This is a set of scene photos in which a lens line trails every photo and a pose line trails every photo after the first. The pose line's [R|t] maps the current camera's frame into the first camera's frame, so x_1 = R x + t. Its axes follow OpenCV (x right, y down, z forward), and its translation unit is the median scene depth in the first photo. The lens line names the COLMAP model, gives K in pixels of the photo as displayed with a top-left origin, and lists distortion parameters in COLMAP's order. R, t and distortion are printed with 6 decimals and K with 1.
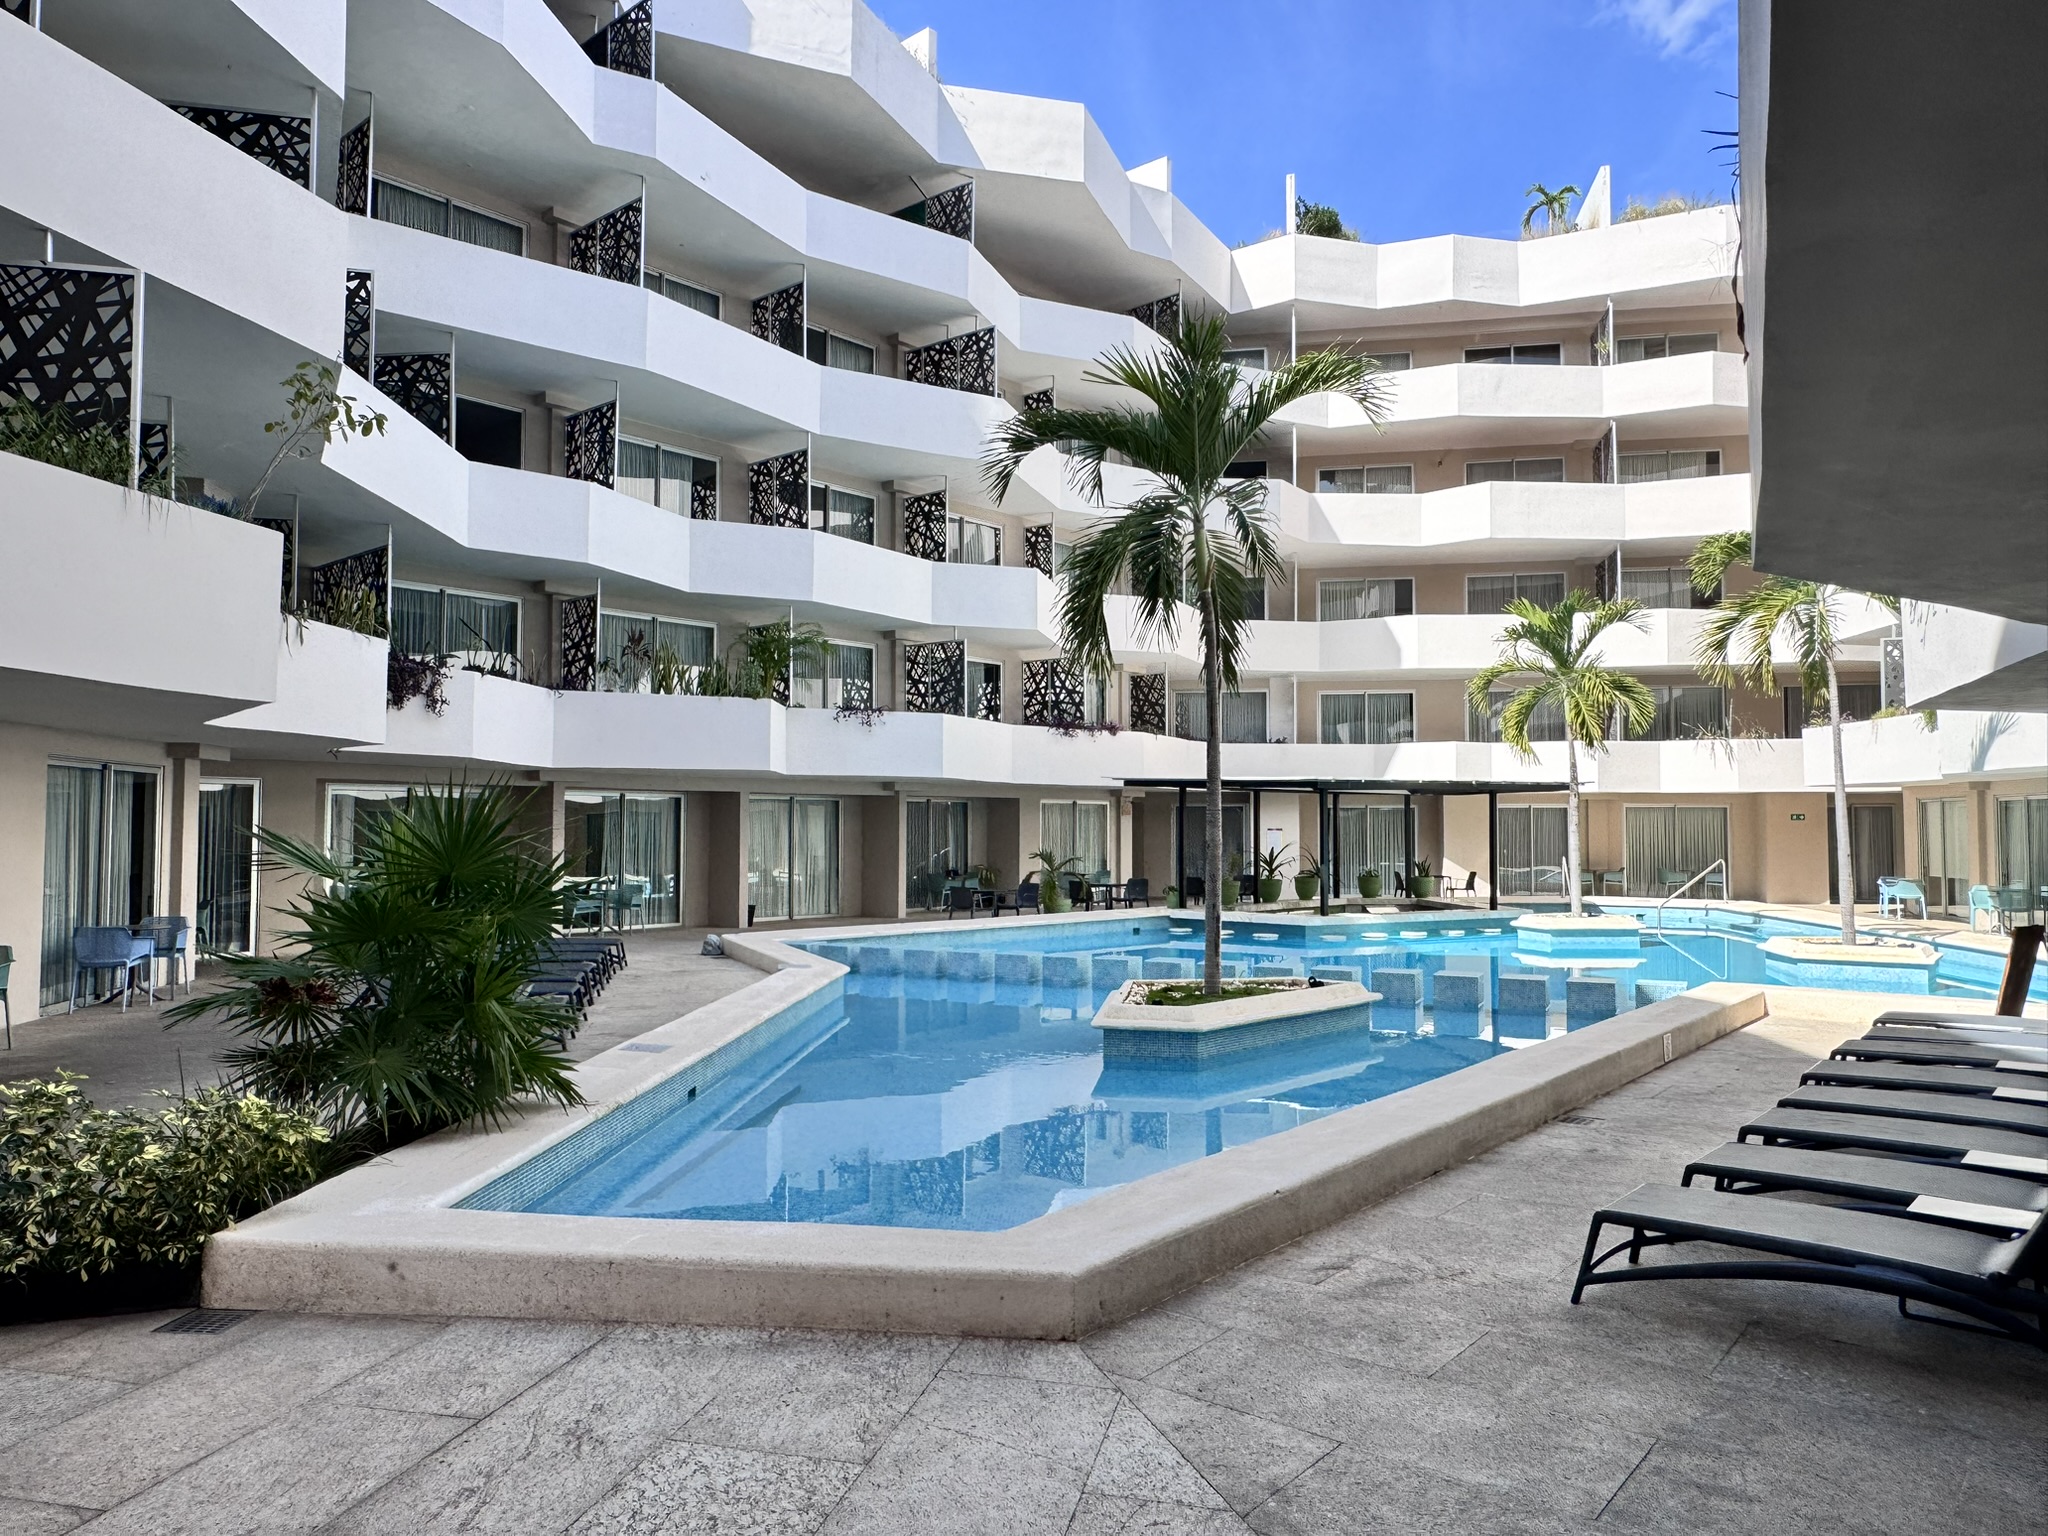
lens RADIAL K [[1389.0, 0, 1024.6], [0, 1389.0, 768.2], [0, 0, 1]] dist [-0.004905, 0.006899]
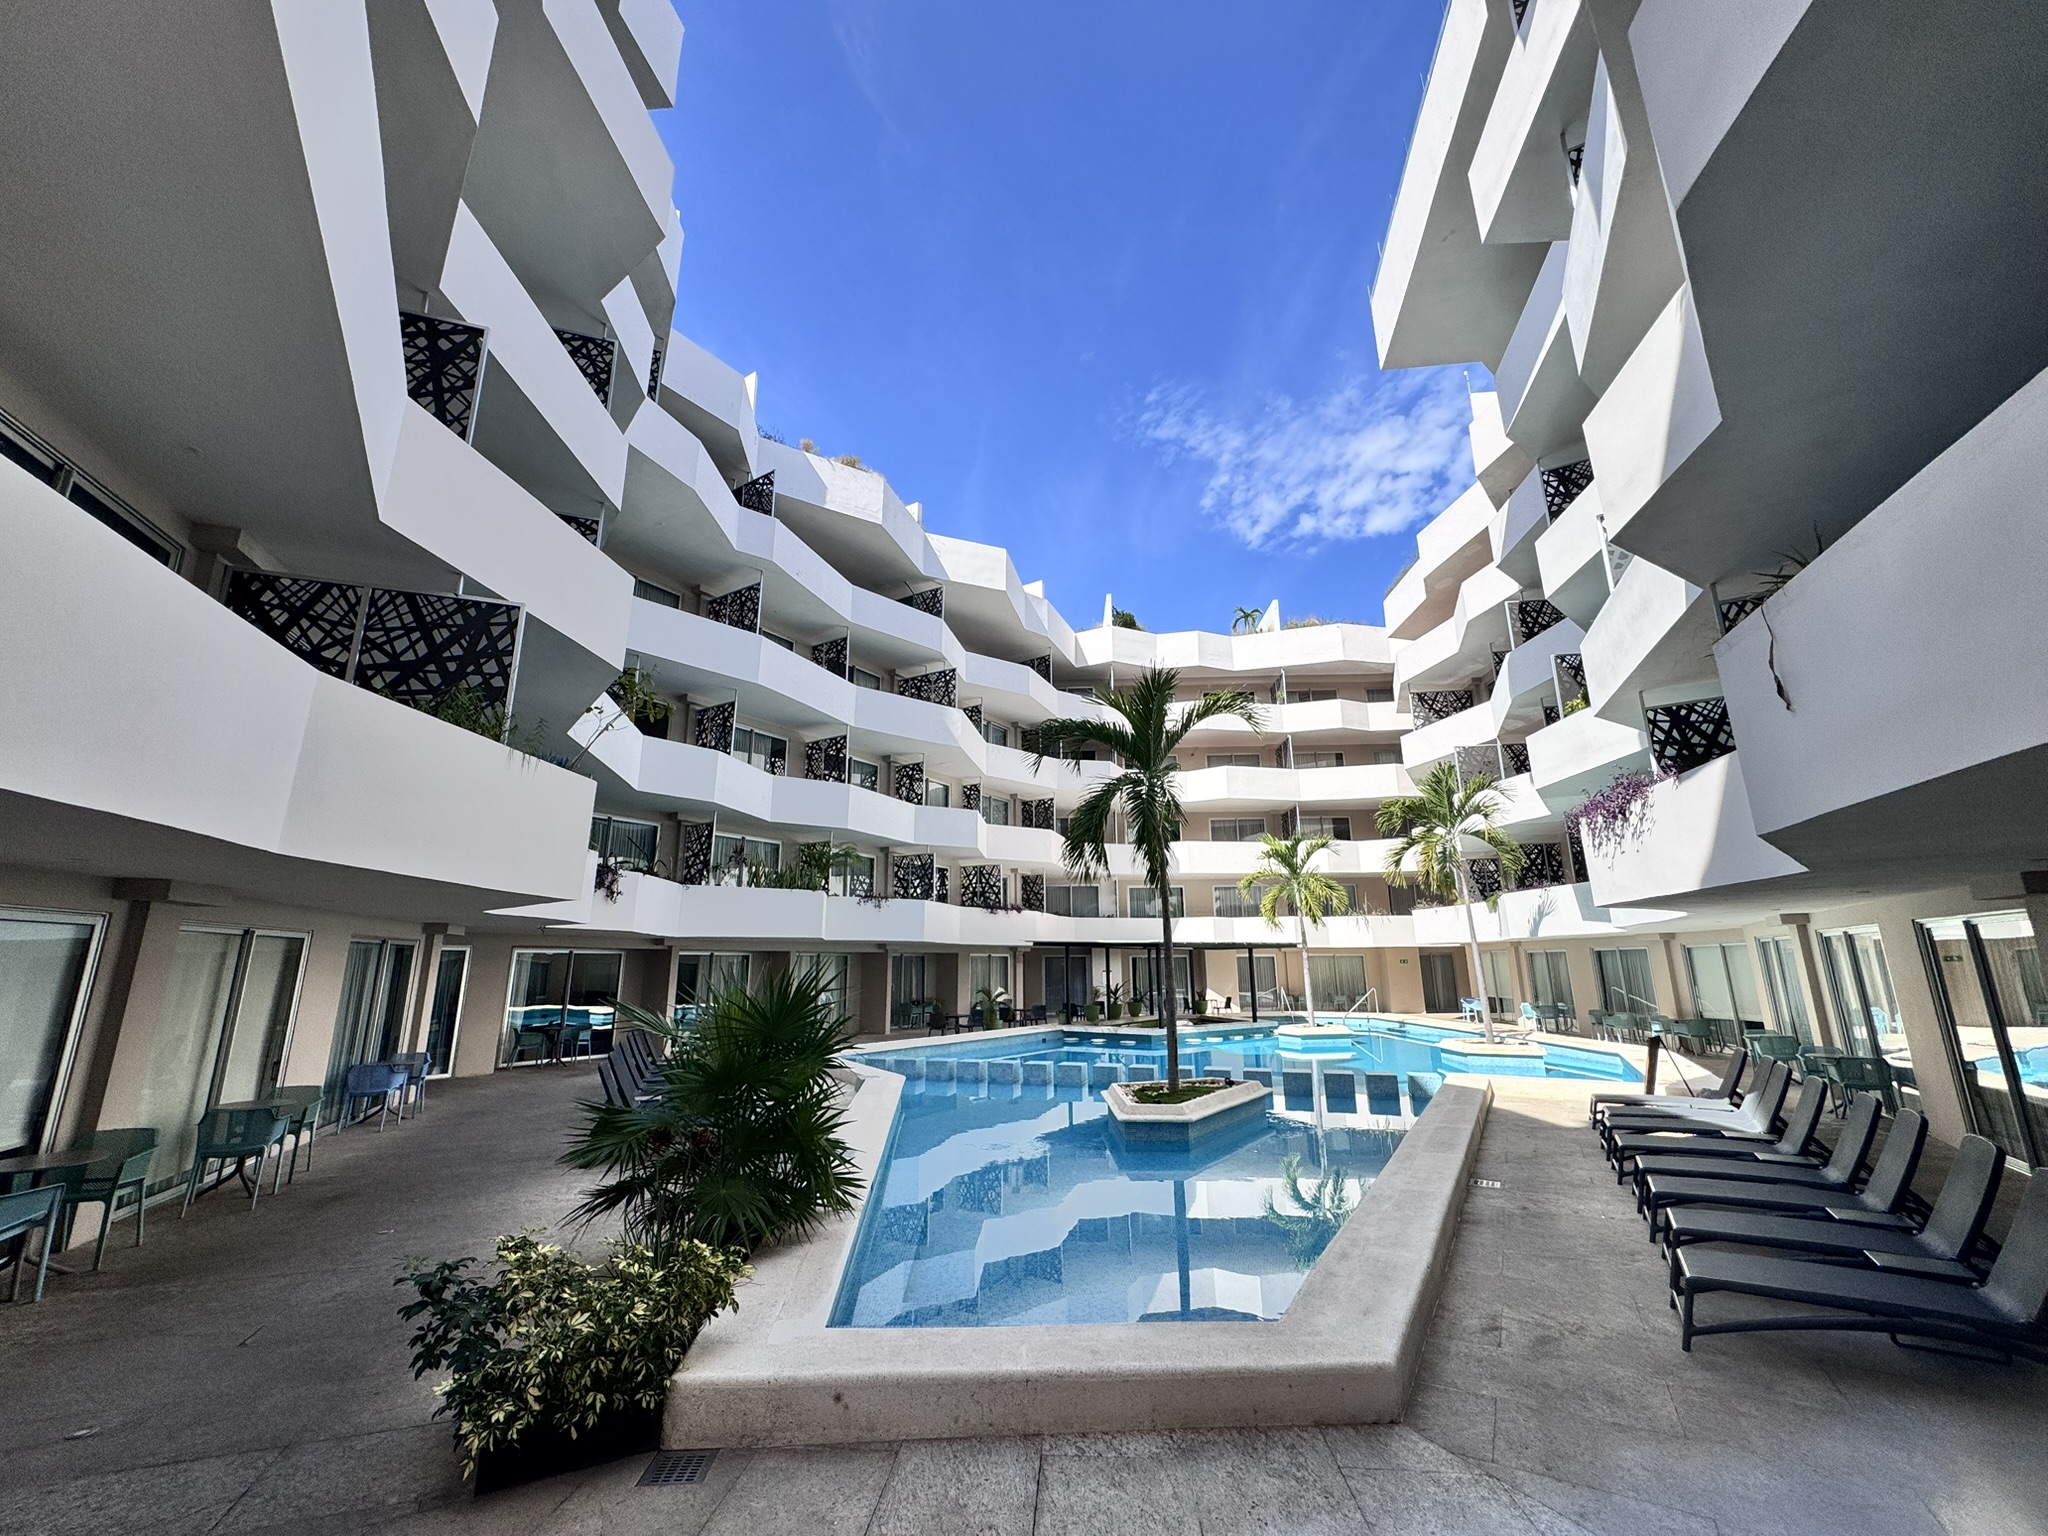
lens RADIAL K [[823.9, 0, 1024.9], [0, 823.9, 765.8], [0, 0, 1]] dist [-0.001402, 0.000396]
pose [[0.988301, 0.028594, 0.149814, -0.103837], [0.000882, 0.981181, -0.193090, -0.009180], [-0.152516, 0.190963, 0.969676, 0.045982]]
